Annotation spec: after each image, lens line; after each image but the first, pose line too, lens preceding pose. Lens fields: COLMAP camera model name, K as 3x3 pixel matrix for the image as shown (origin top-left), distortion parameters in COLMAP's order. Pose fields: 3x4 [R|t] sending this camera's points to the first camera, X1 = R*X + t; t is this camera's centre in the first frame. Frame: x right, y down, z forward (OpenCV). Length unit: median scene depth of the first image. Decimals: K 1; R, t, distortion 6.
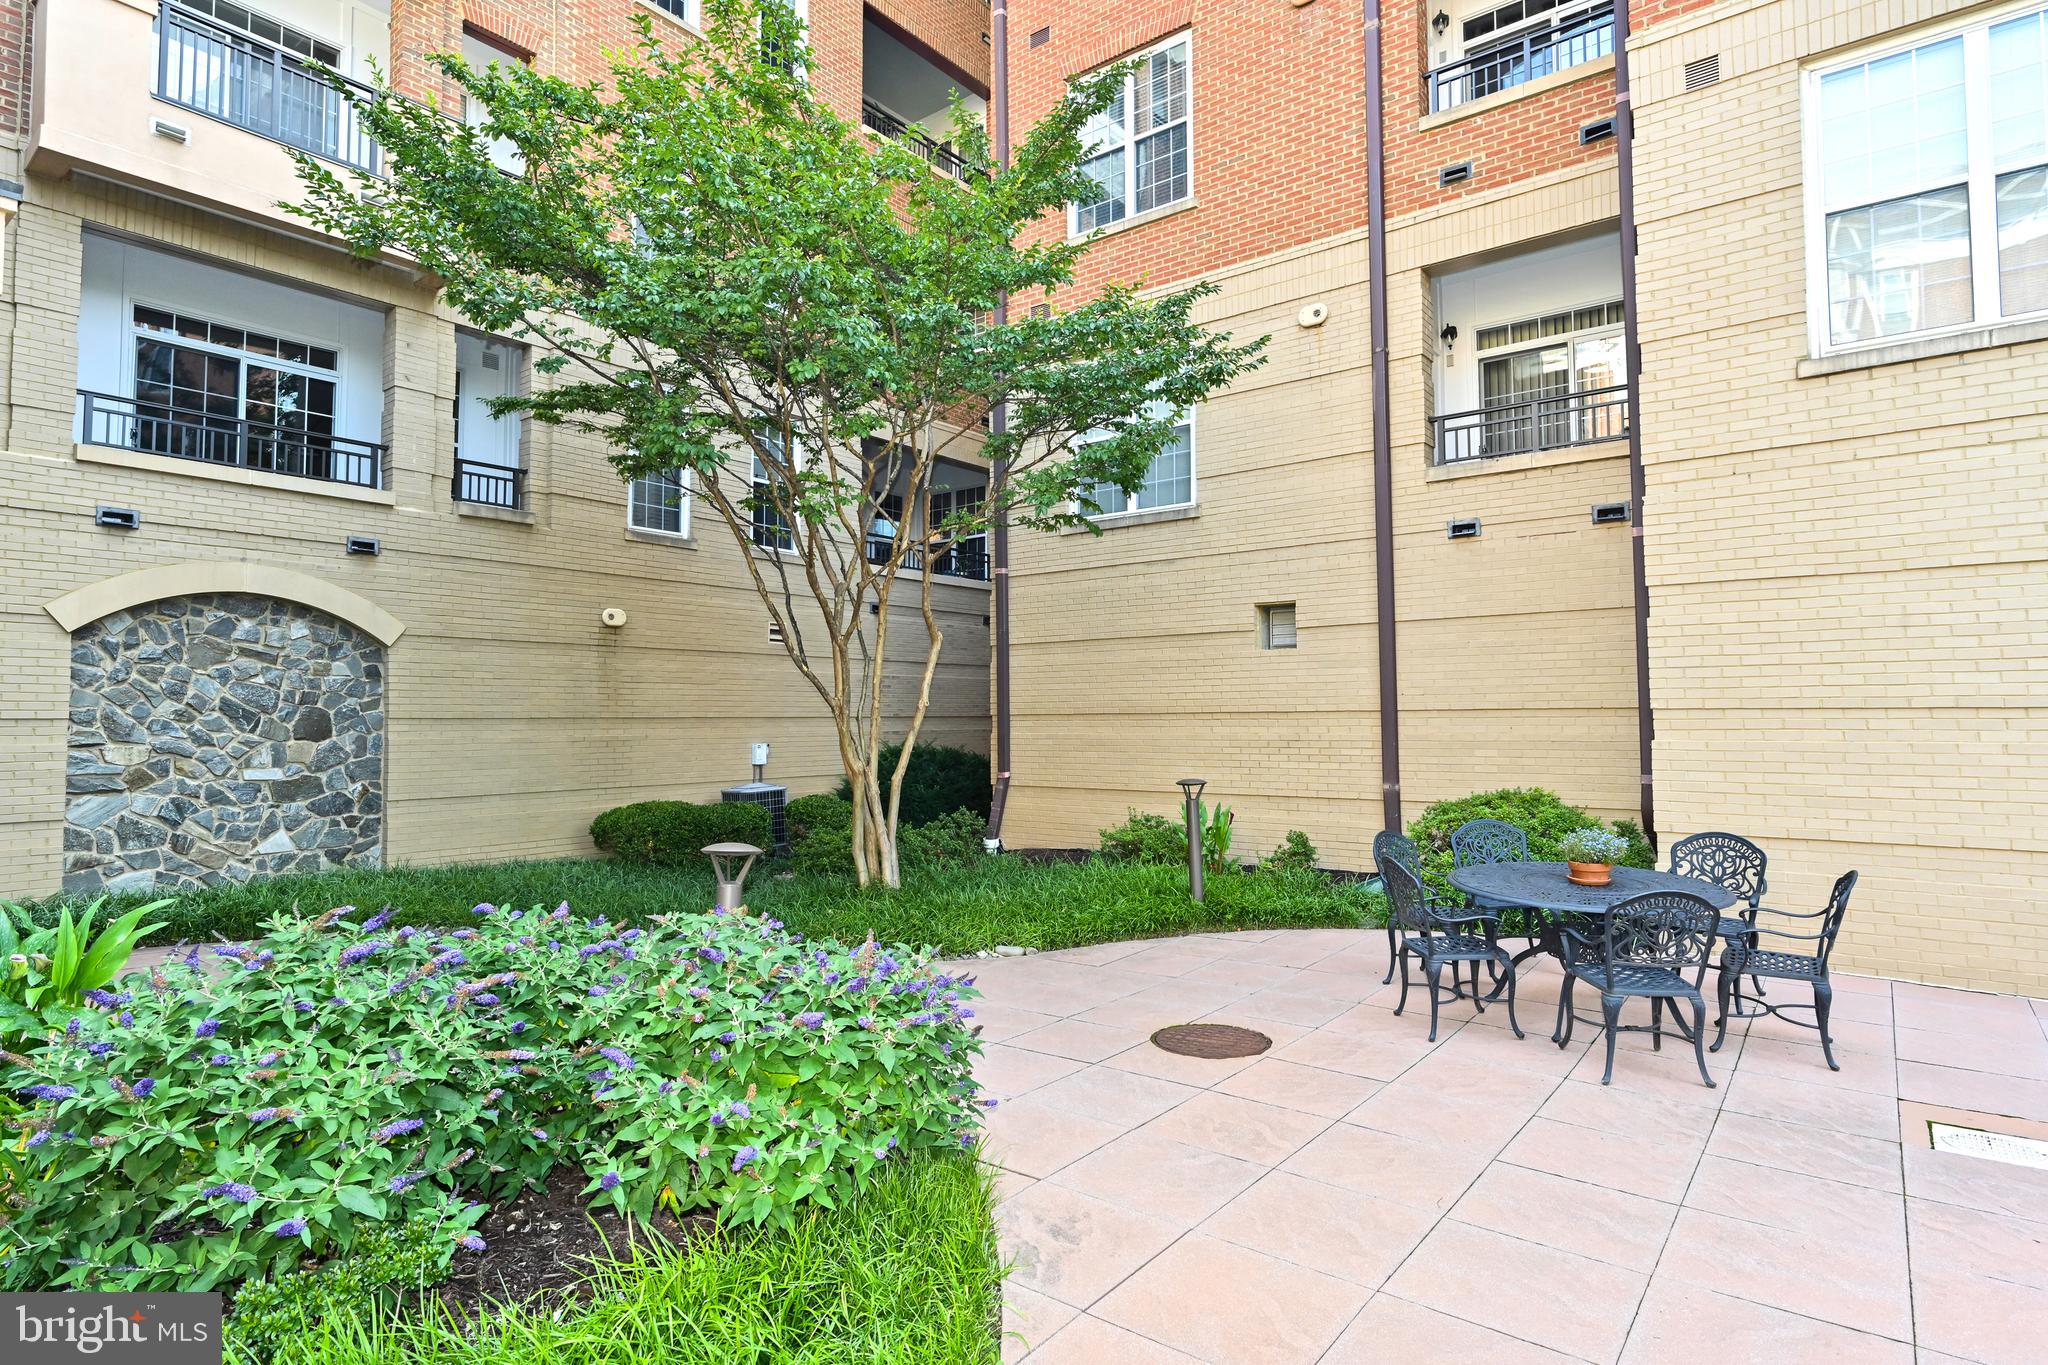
lens RADIAL K [[1090.0, 0, 1024.0], [0, 1090.0, 682.5], [0, 0, 1]] dist [0.001100, 0.000517]
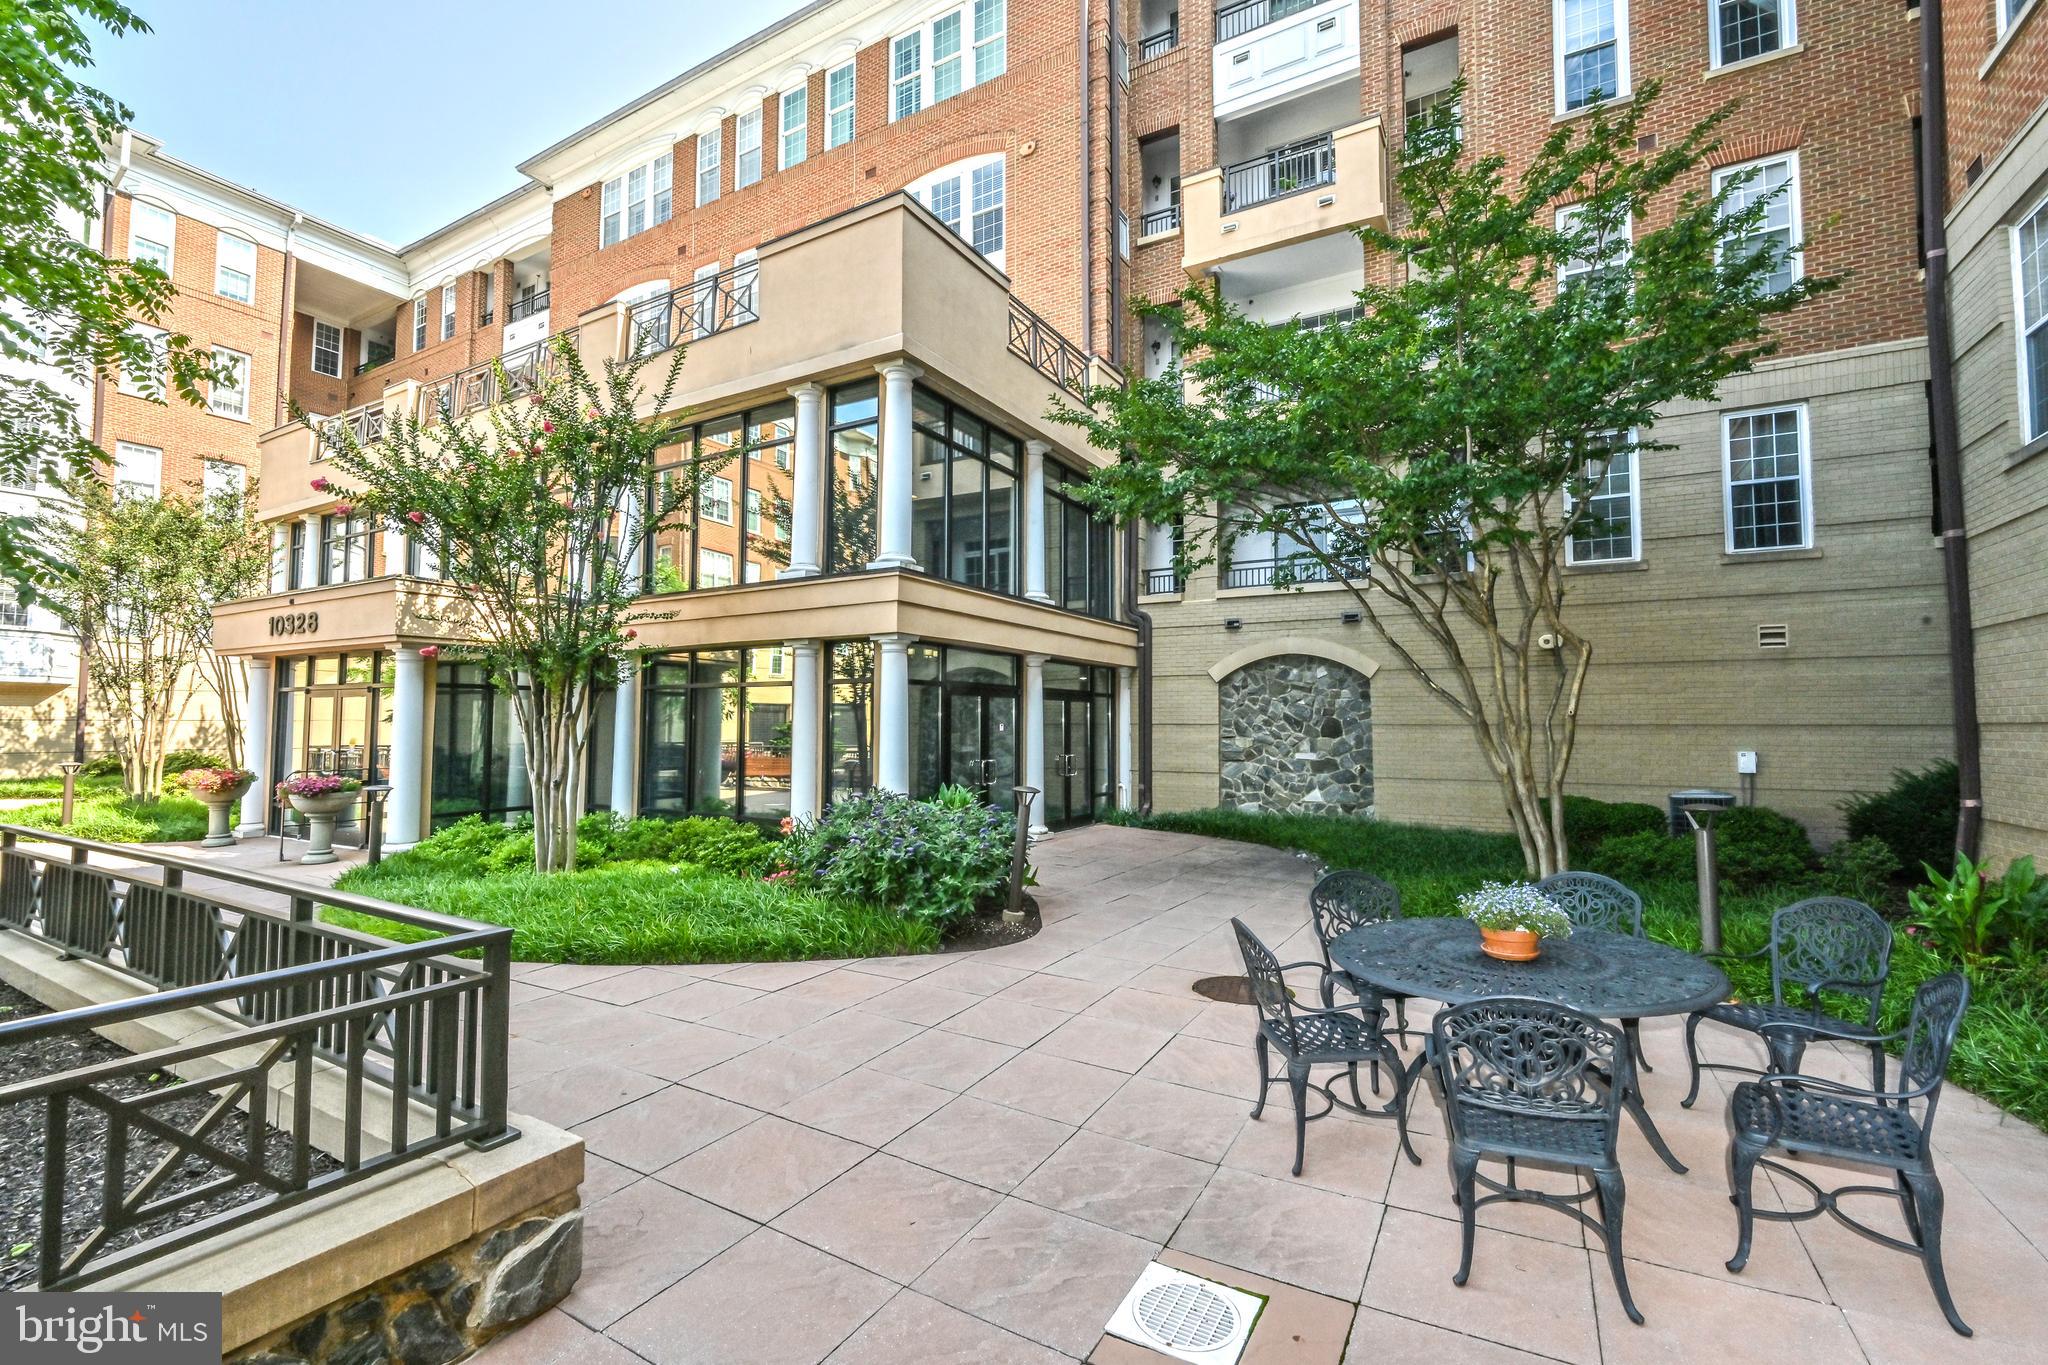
lens RADIAL K [[886.9, 0, 1029.0], [0, 886.9, 670.5], [0, 0, 1]] dist [-0.000208, 0.001134]
pose [[0.148665, -0.053648, -0.987431, 0.701506], [0.031099, 0.998287, -0.049556, 0.003892], [0.988399, -0.023341, 0.150079, 0.377383]]
